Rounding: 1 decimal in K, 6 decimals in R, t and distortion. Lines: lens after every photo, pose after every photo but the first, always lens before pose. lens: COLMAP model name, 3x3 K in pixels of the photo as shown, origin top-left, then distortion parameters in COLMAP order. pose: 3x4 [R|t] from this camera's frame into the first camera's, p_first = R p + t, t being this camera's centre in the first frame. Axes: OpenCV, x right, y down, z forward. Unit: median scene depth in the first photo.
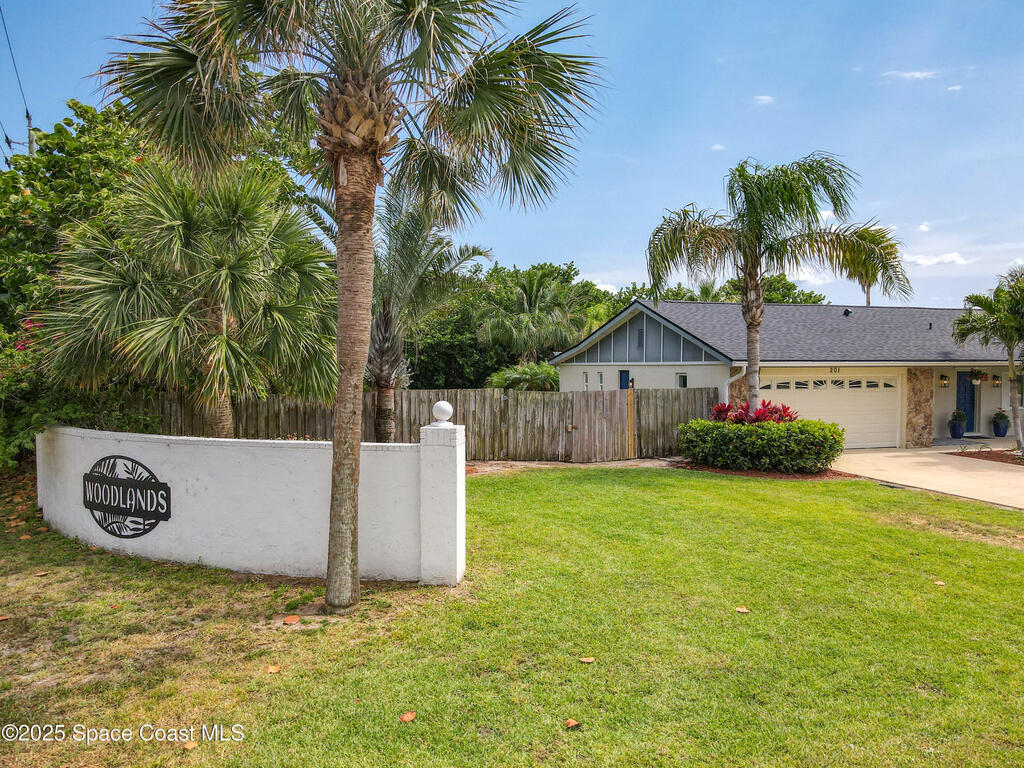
lens RADIAL K [[755.9, 0, 511.9], [0, 755.9, 384.8], [0, 0, 1]] dist [0.005487, 0.002080]
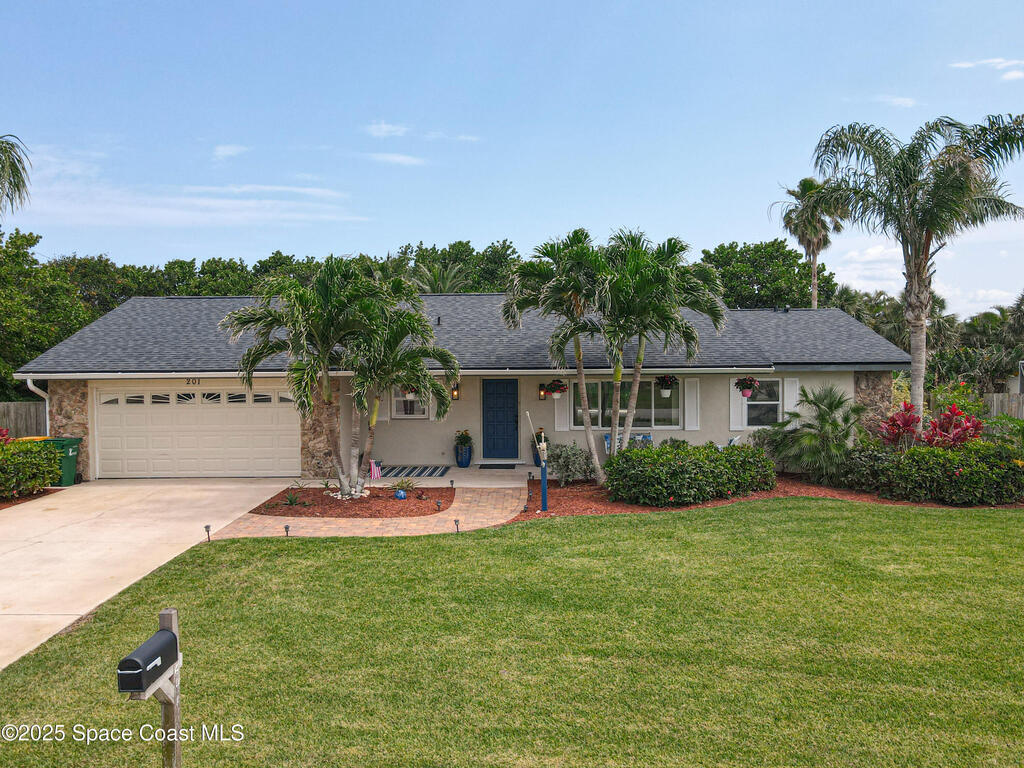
lens RADIAL K [[755.9, 0, 512.0], [0, 755.9, 382.4], [0, 0, 1]] dist [0.005487, 0.002080]
pose [[0.930484, 0.008176, -0.366242, 1.049911], [0.002516, 0.999585, 0.028707, -0.041466], [0.366324, -0.027633, 0.930077, 0.351560]]
